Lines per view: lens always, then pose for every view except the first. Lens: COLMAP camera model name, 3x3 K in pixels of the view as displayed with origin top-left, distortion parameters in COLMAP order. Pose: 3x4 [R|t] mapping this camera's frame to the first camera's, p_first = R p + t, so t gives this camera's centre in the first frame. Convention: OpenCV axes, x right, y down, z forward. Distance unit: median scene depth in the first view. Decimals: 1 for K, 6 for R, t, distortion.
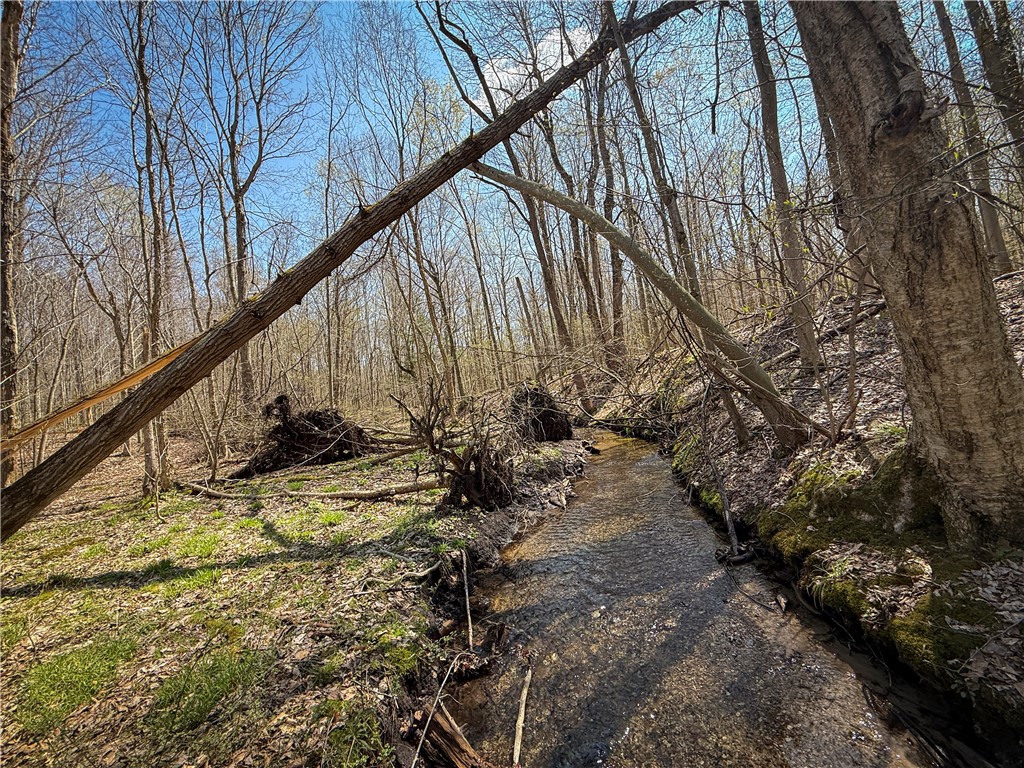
lens RADIAL K [[408.7, 0, 510.8], [0, 408.7, 384.3], [0, 0, 1]] dist [-0.002937, 0.000904]
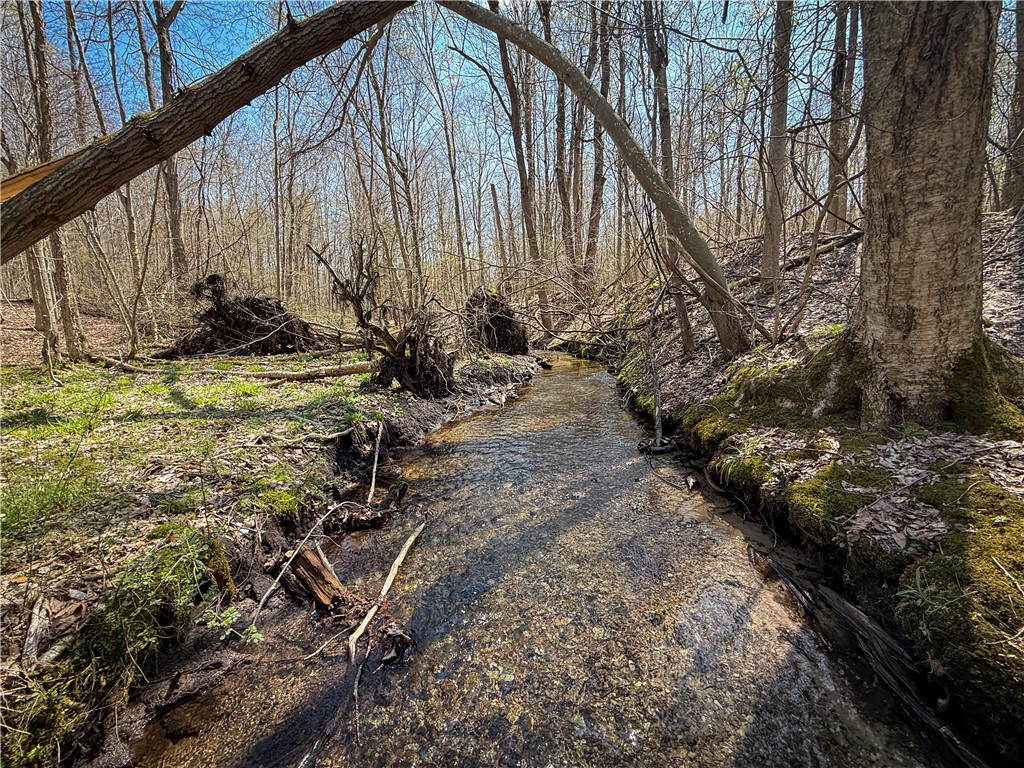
lens RADIAL K [[408.7, 0, 512.5], [0, 408.7, 385.9], [0, 0, 1]] dist [-0.002937, 0.000904]
pose [[0.990597, 0.094658, 0.098778, 0.077074], [-0.110778, 0.978655, 0.173099, 0.122113], [-0.080285, -0.182414, 0.979939, 0.068936]]
